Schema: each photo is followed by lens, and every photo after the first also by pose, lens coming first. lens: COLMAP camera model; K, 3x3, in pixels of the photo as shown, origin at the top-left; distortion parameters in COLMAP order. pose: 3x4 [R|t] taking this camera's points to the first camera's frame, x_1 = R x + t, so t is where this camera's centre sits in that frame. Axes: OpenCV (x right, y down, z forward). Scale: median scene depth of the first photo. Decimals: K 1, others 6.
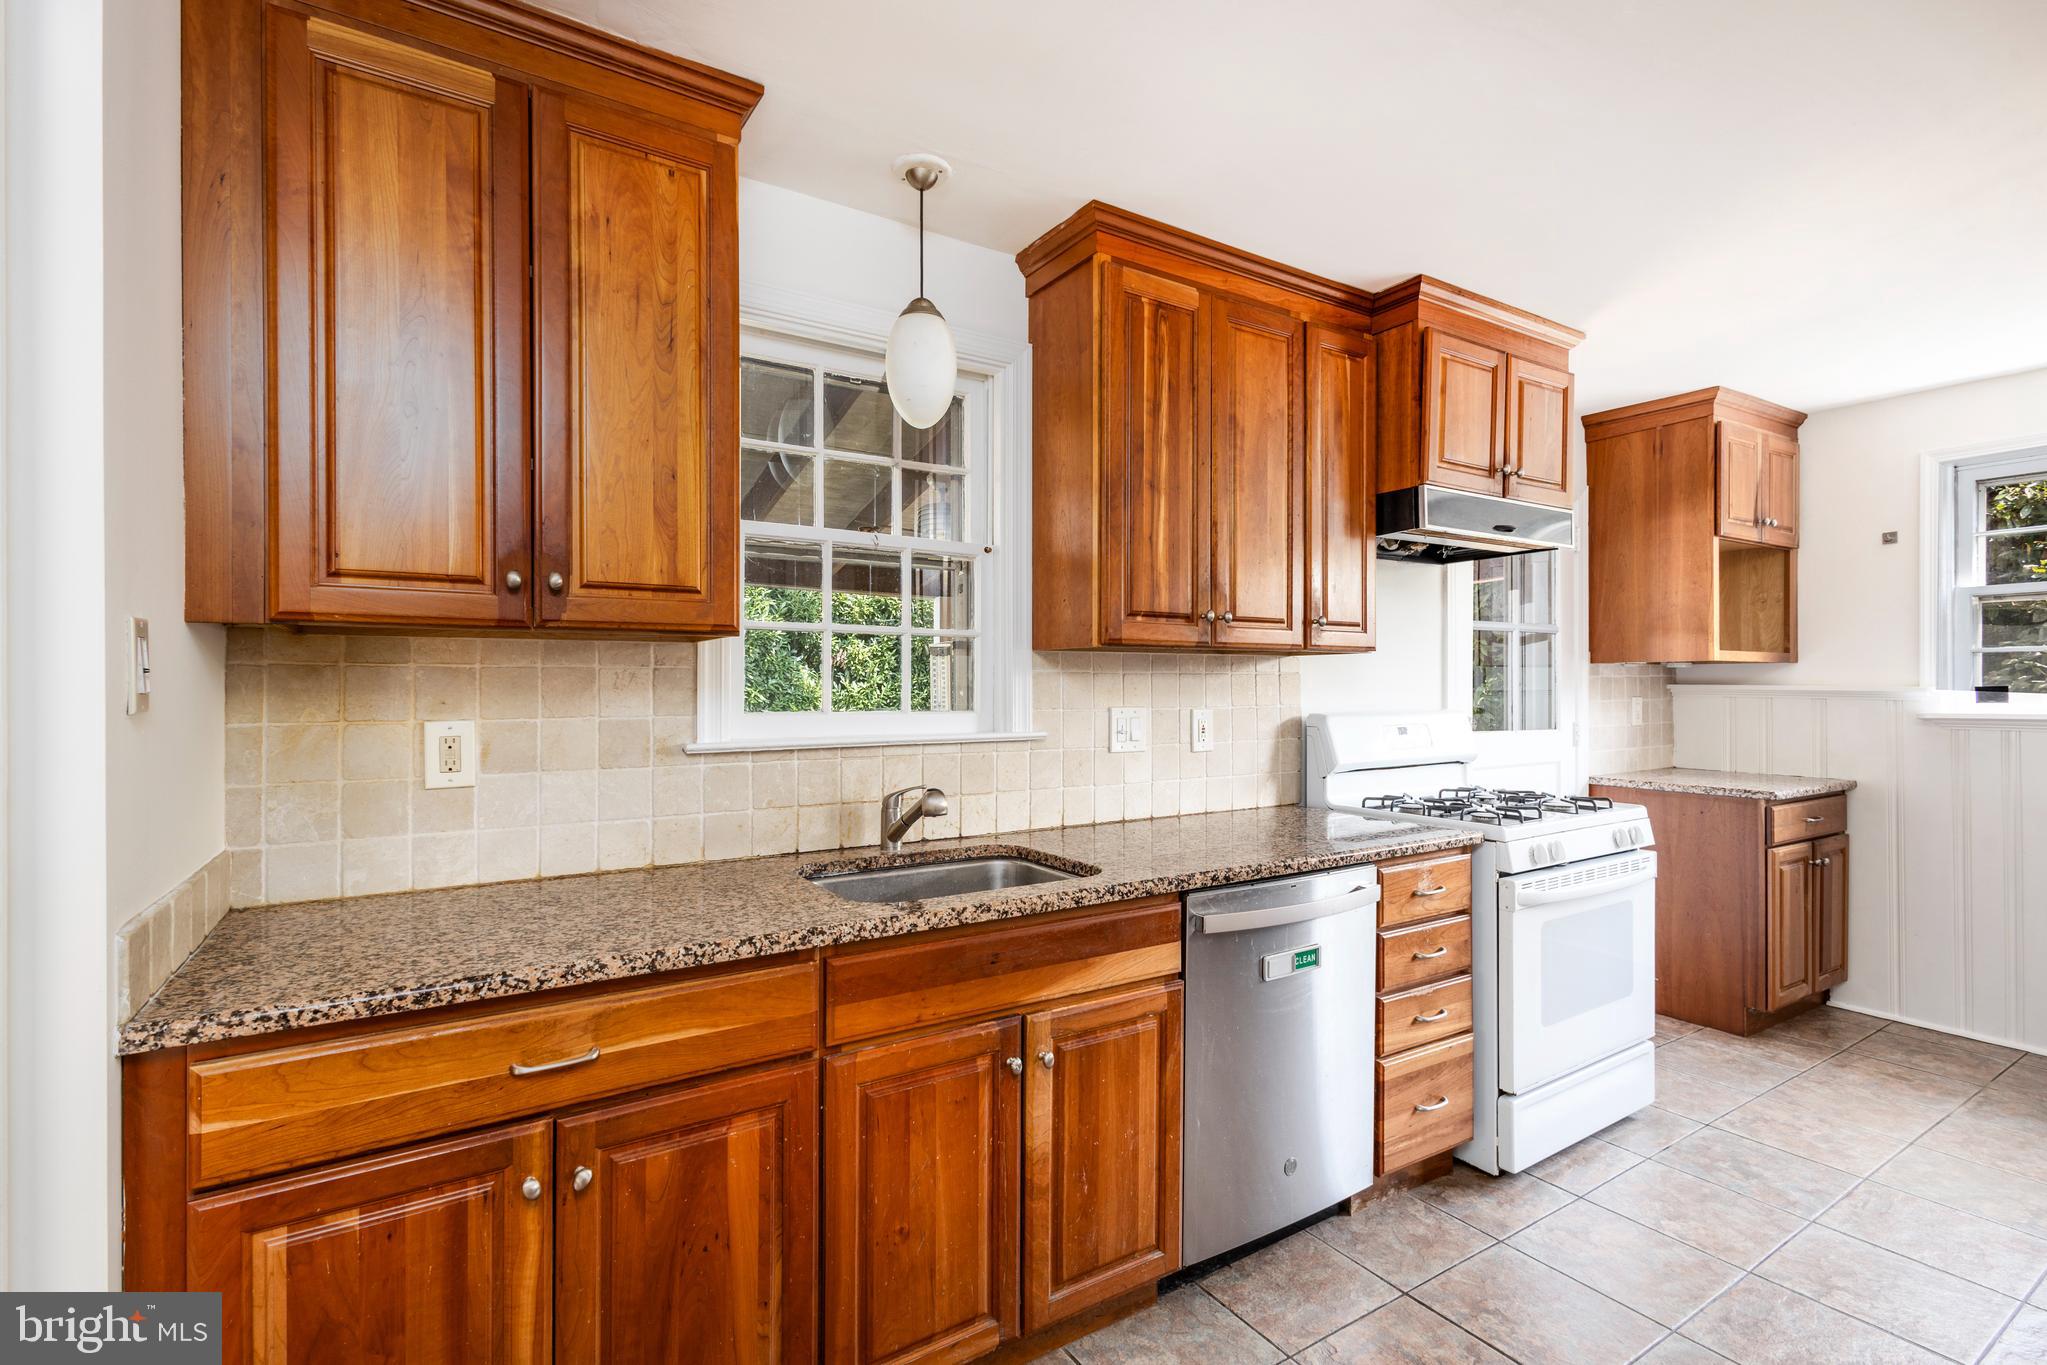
lens RADIAL K [[952.4, 0, 1021.6], [0, 952.4, 683.9], [0, 0, 1]] dist [0.011170, 0.000163]
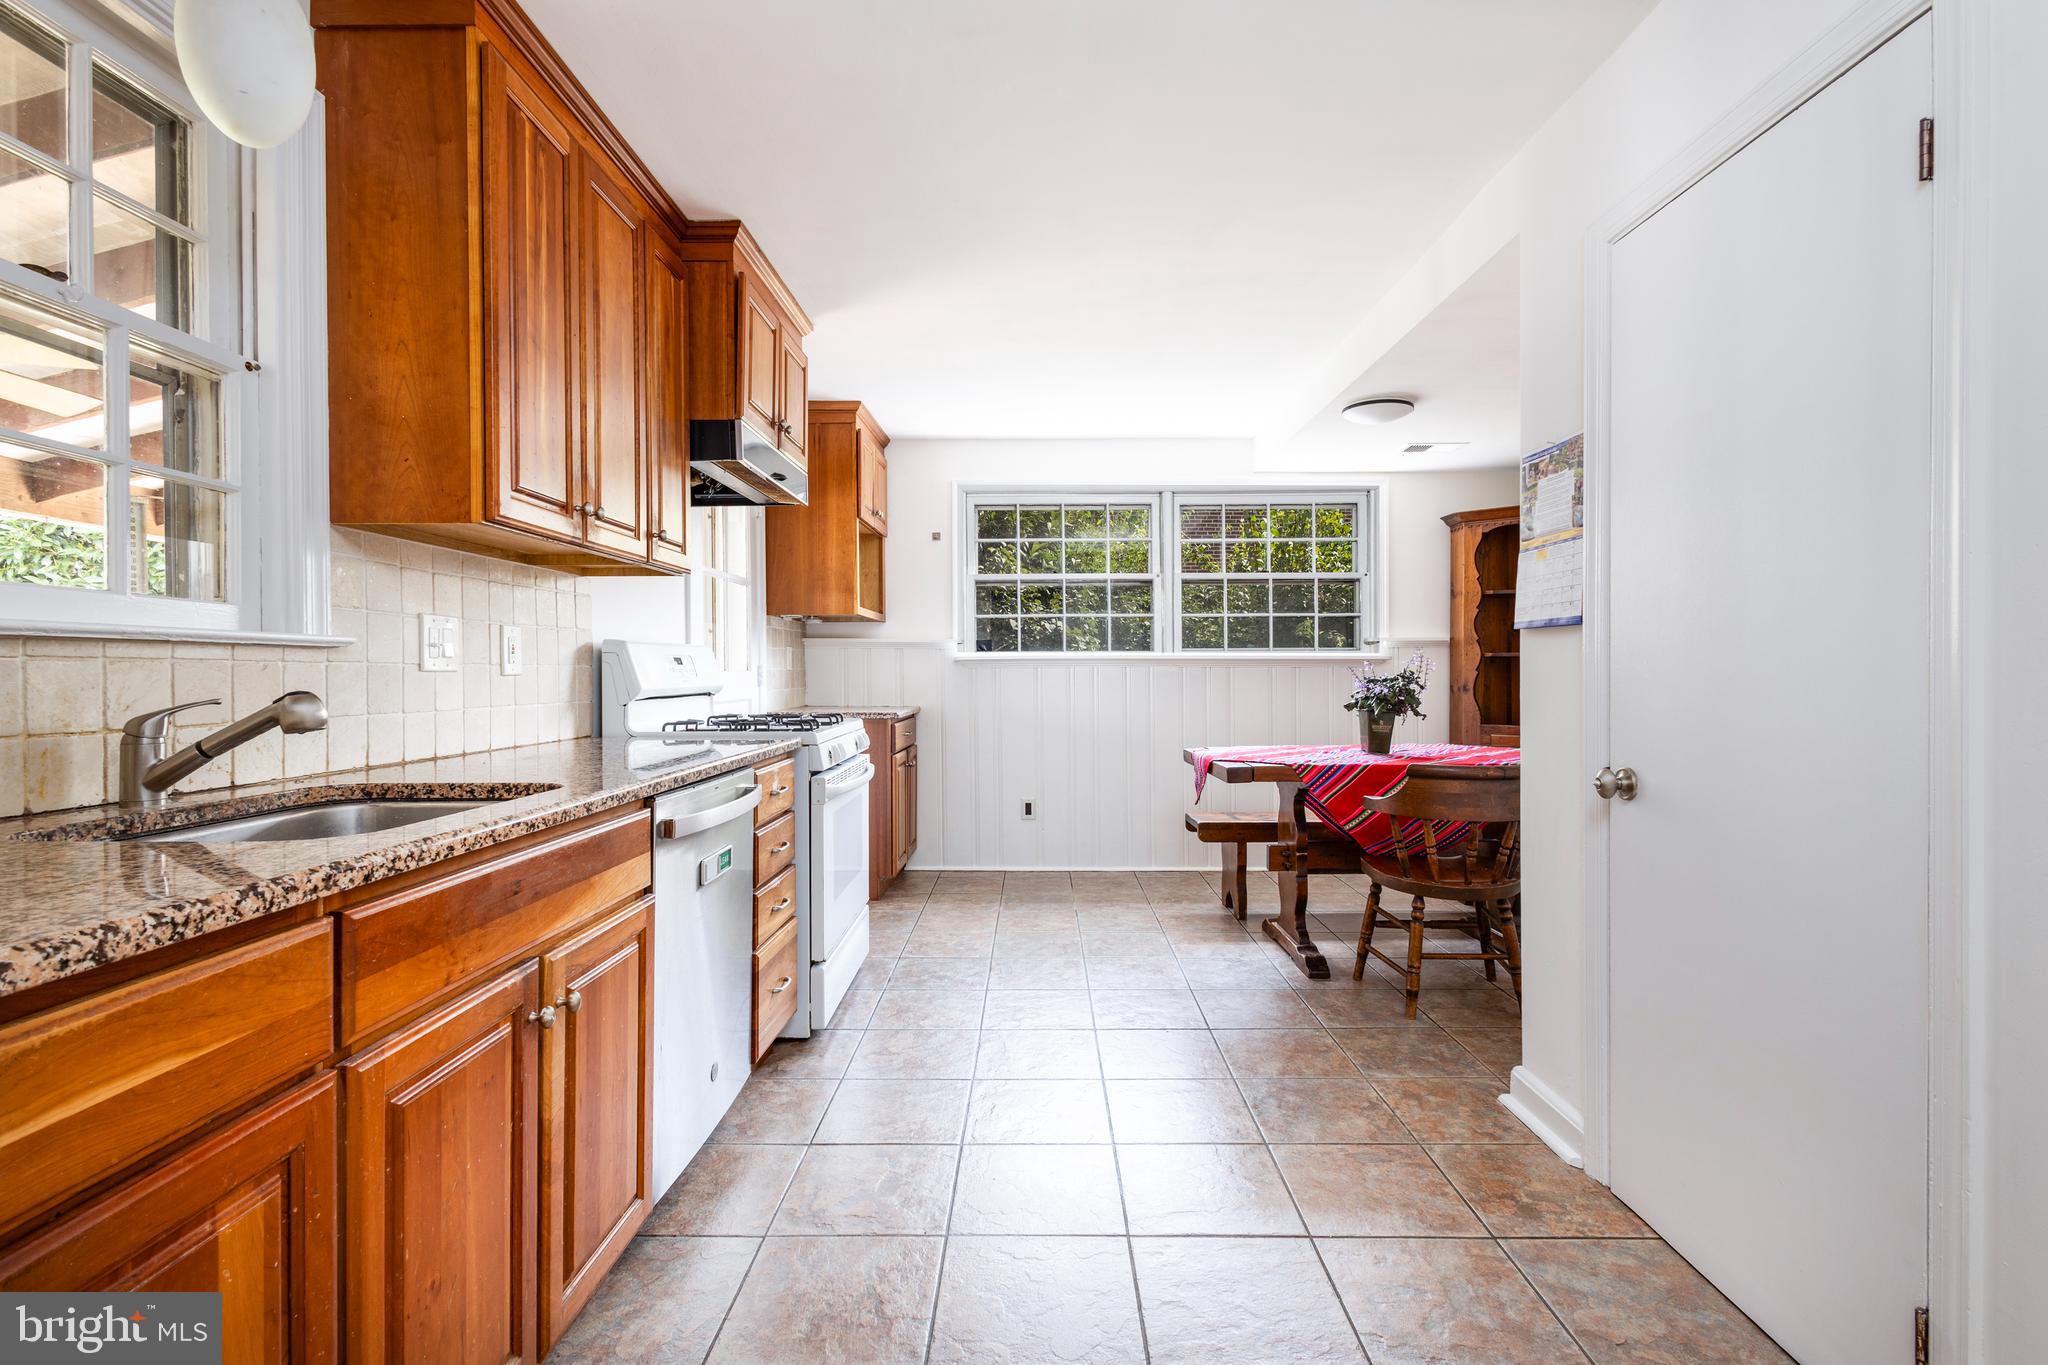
lens RADIAL K [[952.8, 0, 1028.2], [0, 952.8, 680.0], [0, 0, 1]] dist [0.011170, 0.000163]
pose [[0.535337, -0.004028, 0.844629, -0.349346], [0.003861, 0.999990, 0.002321, 0.091778], [-0.844630, 0.002019, 0.535347, 0.181403]]
